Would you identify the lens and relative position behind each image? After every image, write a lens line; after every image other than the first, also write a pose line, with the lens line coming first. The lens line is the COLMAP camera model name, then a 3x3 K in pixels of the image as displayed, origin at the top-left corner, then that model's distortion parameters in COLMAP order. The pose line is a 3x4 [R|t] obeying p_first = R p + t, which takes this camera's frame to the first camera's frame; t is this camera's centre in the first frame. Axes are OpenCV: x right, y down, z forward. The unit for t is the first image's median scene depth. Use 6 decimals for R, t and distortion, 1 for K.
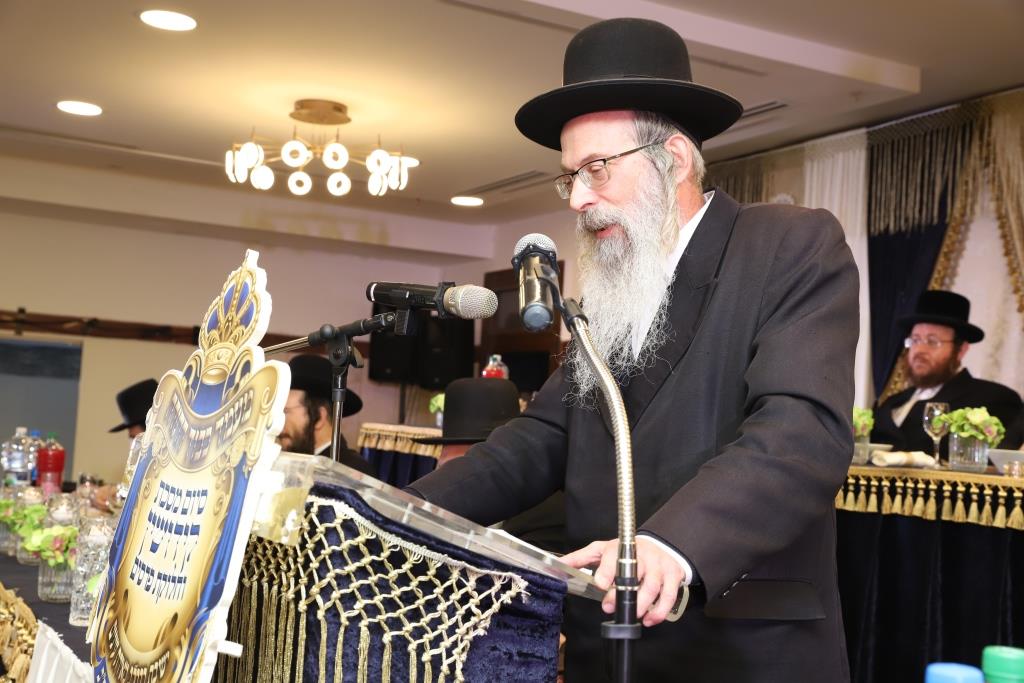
lens RADIAL K [[1330.6, 0, 518.7], [0, 1330.6, 334.3], [0, 0, 1]] dist [0.122591, 0.000000]
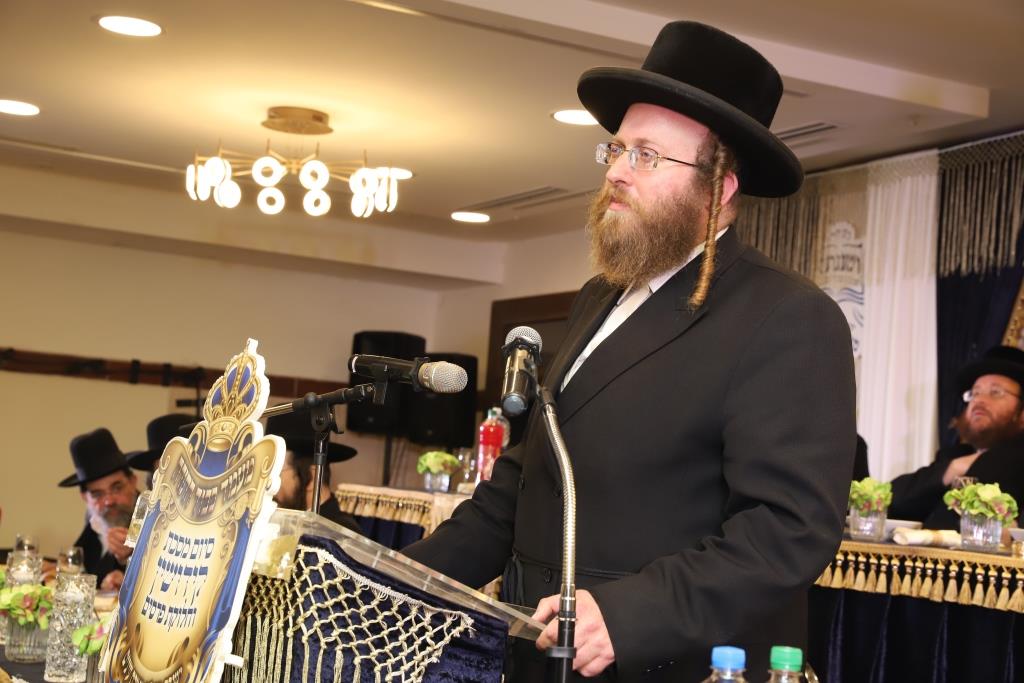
lens RADIAL K [[1617.2, 0, 505.5], [0, 1617.2, 345.6], [0, 0, 1]] dist [0.212444, 0.000000]
pose [[0.999678, 0.020120, -0.015492, 0.022128], [-0.020437, 0.999580, -0.020568, -0.014339], [0.015072, 0.020878, 0.999668, -0.201582]]
